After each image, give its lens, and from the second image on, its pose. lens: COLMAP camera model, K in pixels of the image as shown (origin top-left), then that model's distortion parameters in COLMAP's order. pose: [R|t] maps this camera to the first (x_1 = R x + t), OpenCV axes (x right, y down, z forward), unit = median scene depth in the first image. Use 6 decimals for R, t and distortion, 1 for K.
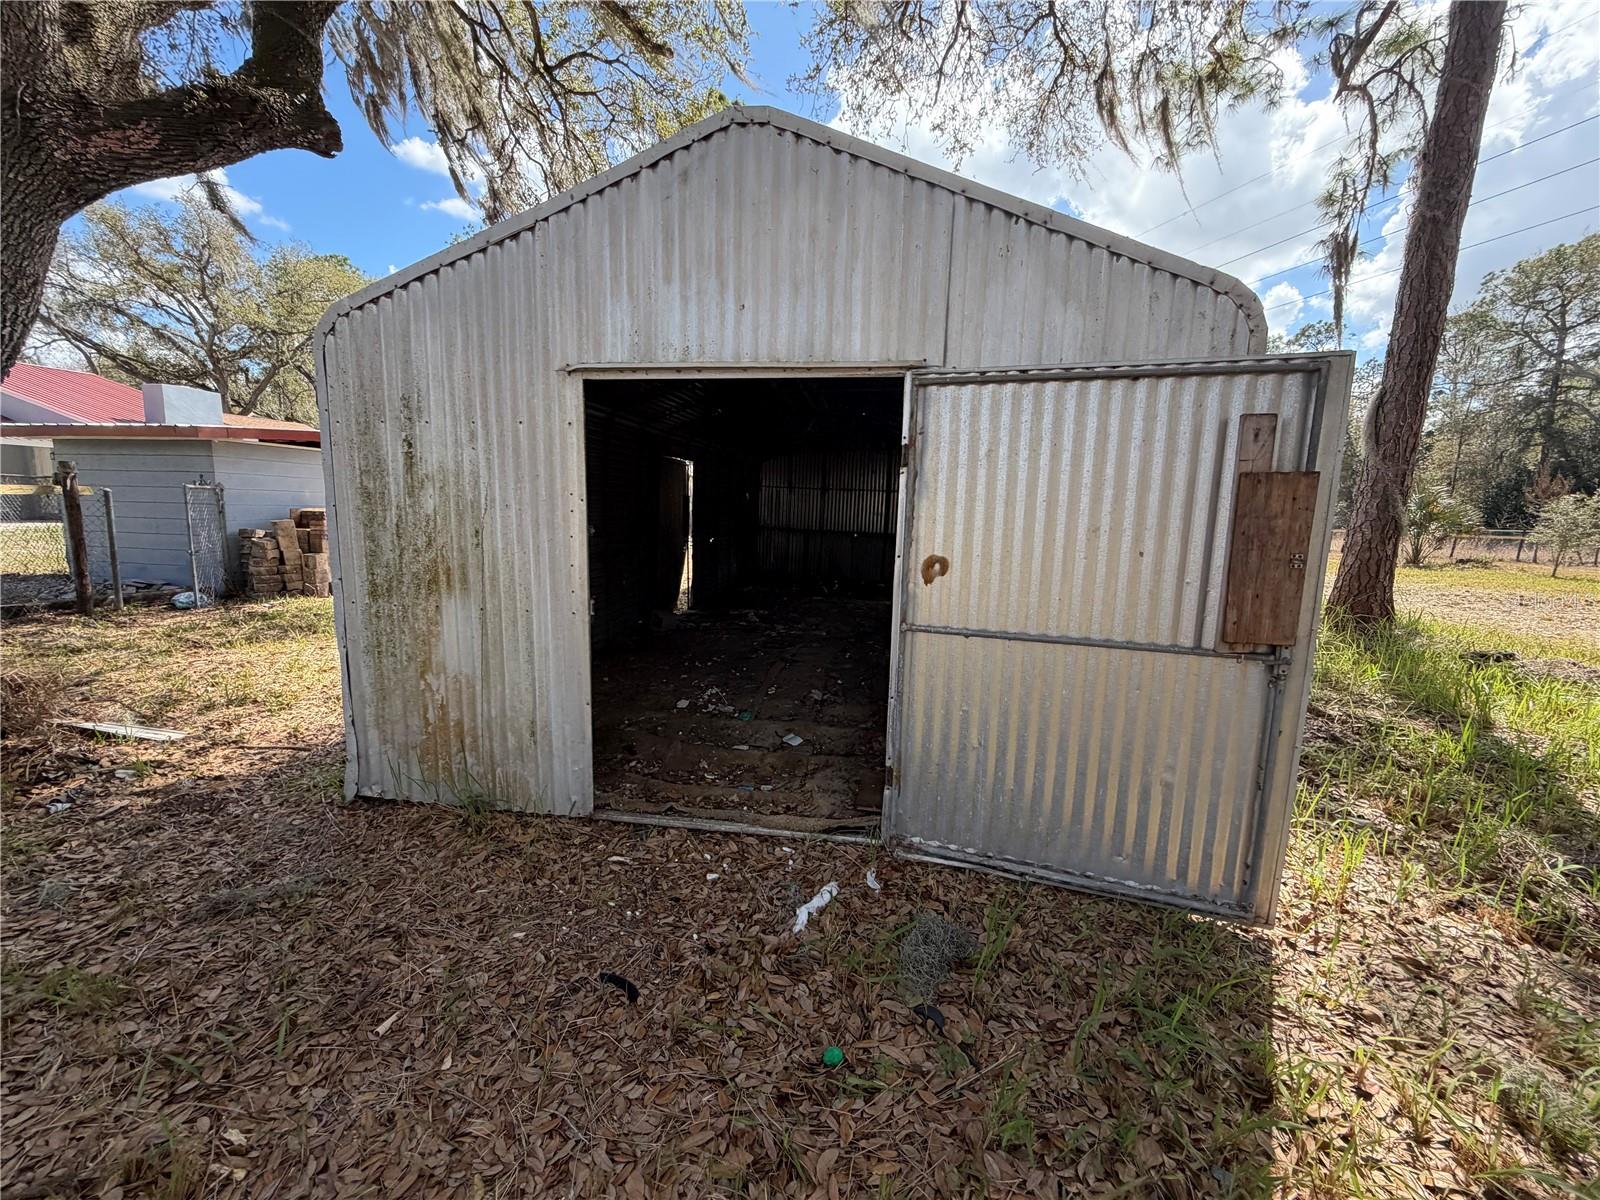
lens RADIAL K [[637.6, 0, 798.8], [0, 637.6, 599.0], [0, 0, 1]] dist [0.002080, -0.000226]
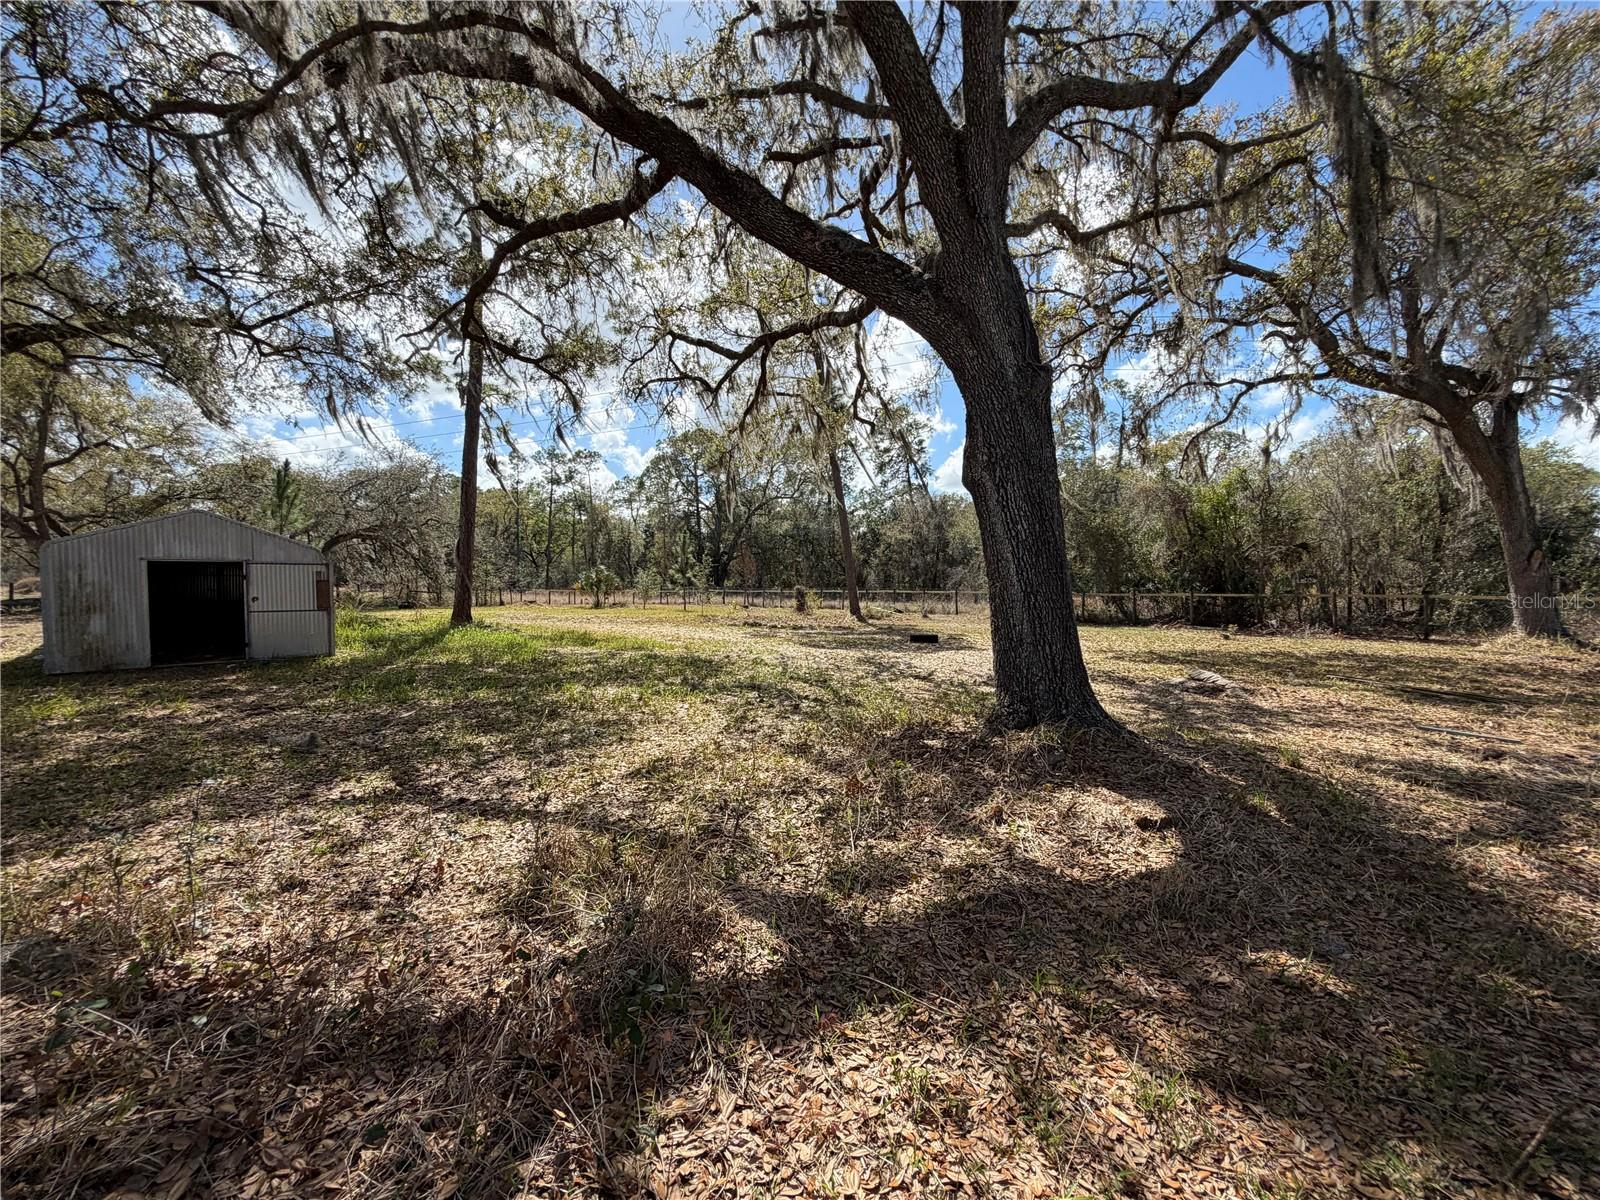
lens RADIAL K [[637.6, 0, 798.8], [0, 637.6, 599.0], [0, 0, 1]] dist [0.002080, -0.000226]
pose [[0.615010, -0.050914, 0.786874, -1.001506], [0.130806, 0.990674, -0.038136, 0.635172], [-0.777594, 0.126382, 0.615934, -4.901713]]
